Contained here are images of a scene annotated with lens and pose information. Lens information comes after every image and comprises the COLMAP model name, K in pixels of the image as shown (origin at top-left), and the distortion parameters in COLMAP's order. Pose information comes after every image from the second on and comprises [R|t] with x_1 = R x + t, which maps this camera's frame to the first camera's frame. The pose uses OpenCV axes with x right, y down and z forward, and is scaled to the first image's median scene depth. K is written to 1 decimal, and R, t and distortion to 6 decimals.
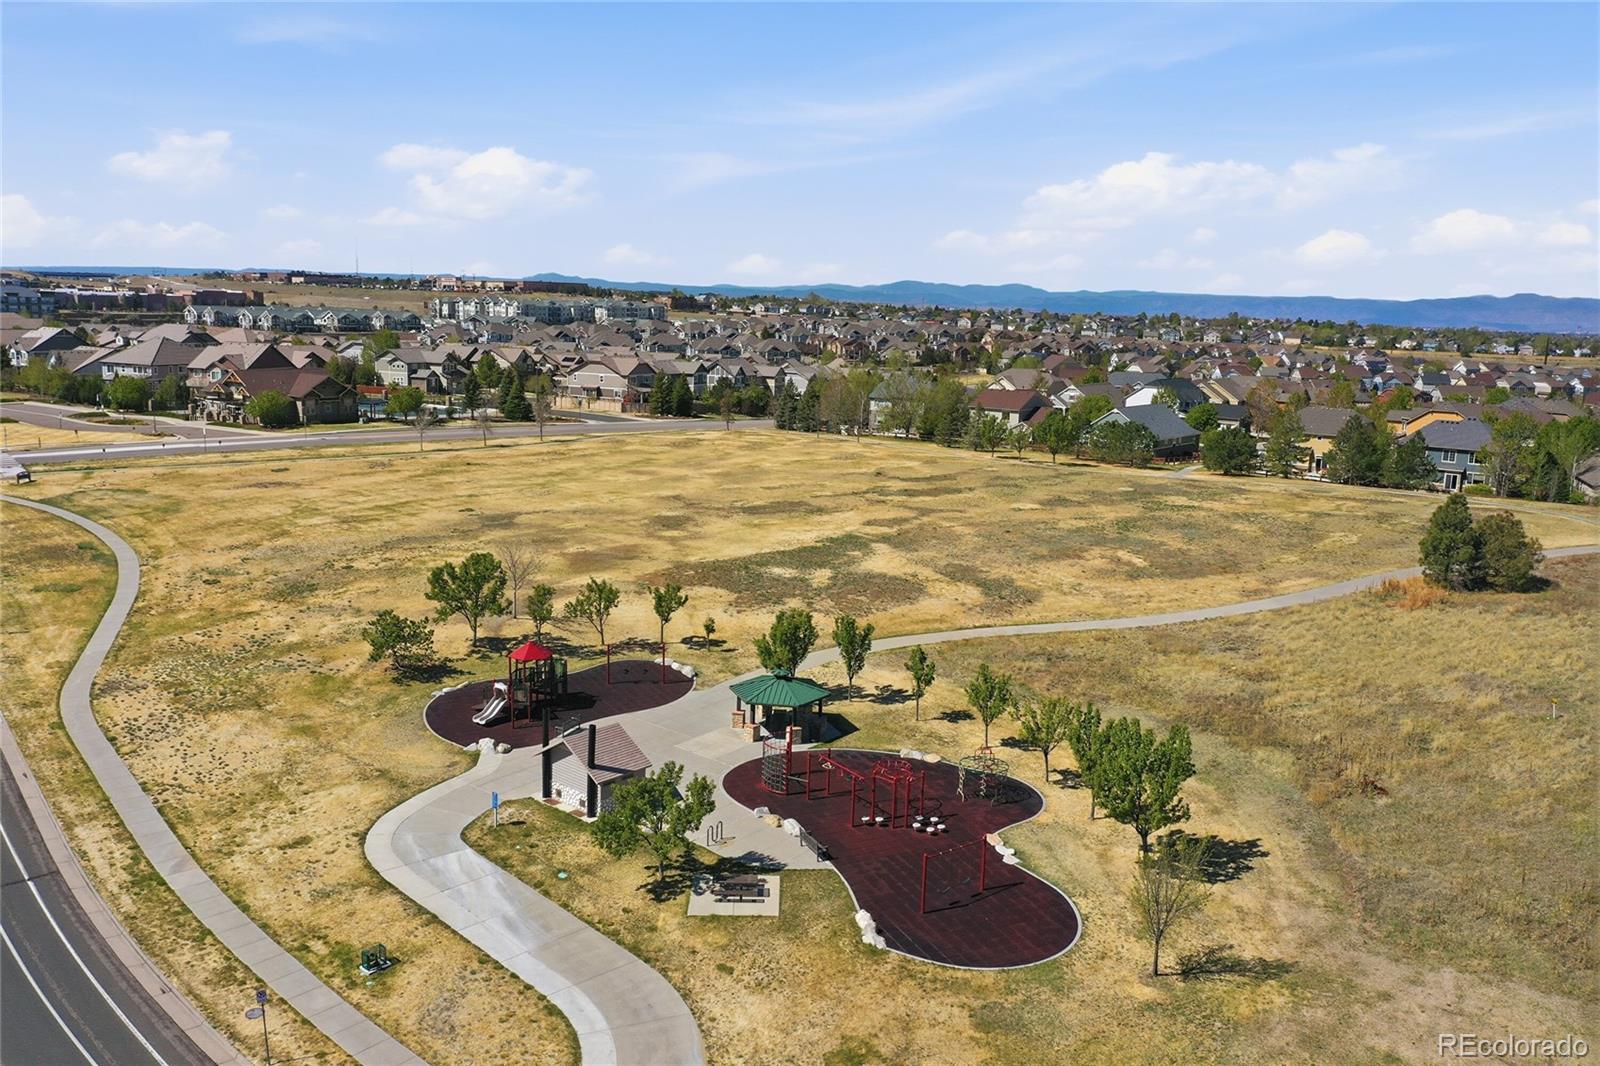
lens RADIAL K [[1252.9, 0, 800.0], [0, 1252.9, 533.0], [0, 0, 1]] dist [-0.008210, -0.002753]
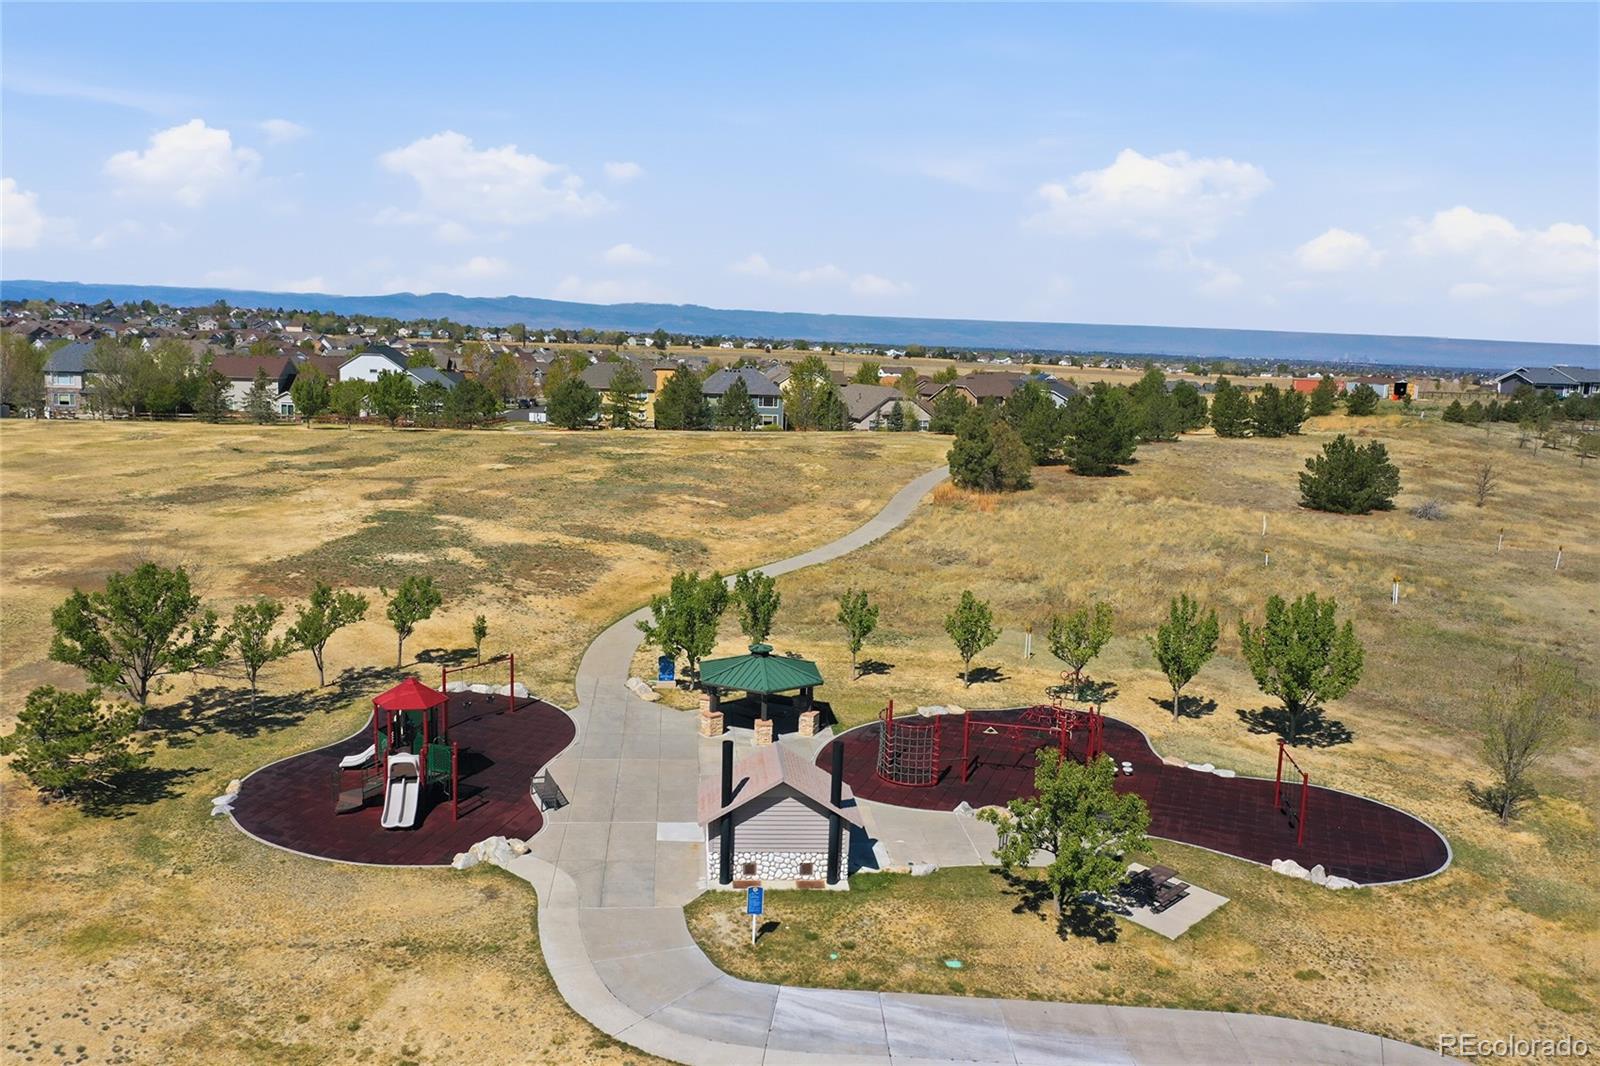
lens RADIAL K [[1252.9, 0, 800.0], [0, 1252.9, 533.0], [0, 0, 1]] dist [-0.008210, -0.002753]
pose [[0.698282, -0.113132, 0.706826, -0.714480], [0.111049, 0.992598, 0.049165, 0.012798], [-0.707156, 0.044161, 0.705677, 0.623474]]
